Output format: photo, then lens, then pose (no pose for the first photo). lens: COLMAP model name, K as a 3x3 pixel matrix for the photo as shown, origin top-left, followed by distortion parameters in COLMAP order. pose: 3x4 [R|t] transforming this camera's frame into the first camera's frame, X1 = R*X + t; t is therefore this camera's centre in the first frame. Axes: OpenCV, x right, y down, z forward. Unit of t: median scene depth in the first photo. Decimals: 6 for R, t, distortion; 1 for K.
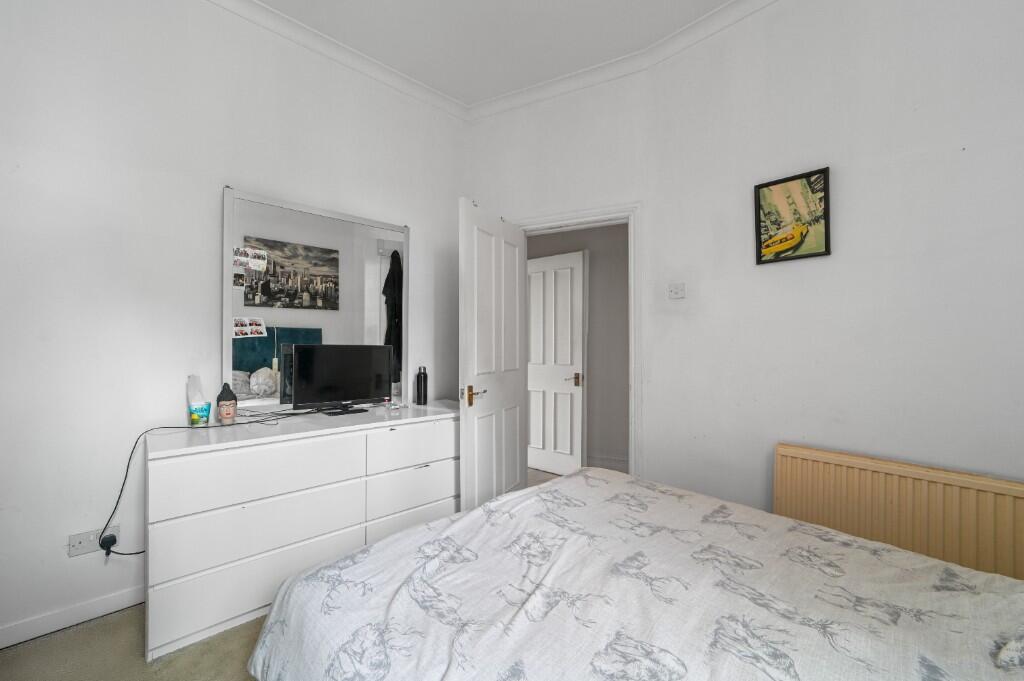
lens RADIAL K [[418.0, 0, 511.8], [0, 418.0, 345.3], [0, 0, 1]] dist [-0.002527, -0.000002]
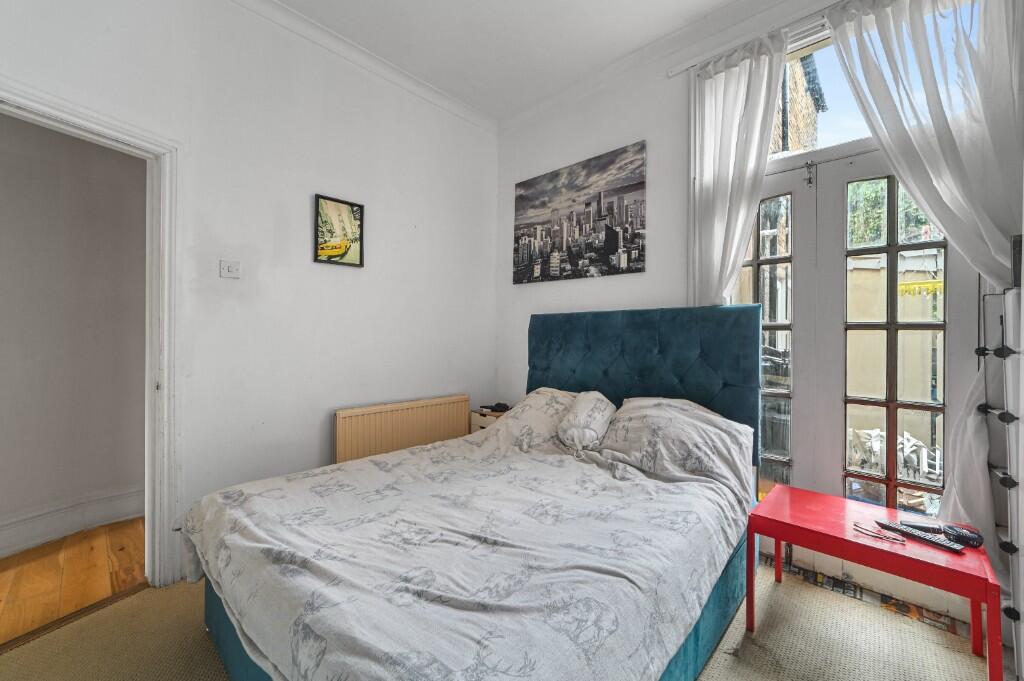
lens RADIAL K [[415.1, 0, 508.9], [0, 415.1, 336.3], [0, 0, 1]] dist [-0.001816, 0.000144]
pose [[-0.078322, -0.005642, 0.996912, -0.677669], [-0.004424, 0.999976, 0.005312, 0.005933], [-0.996918, -0.003995, -0.078345, 0.615035]]
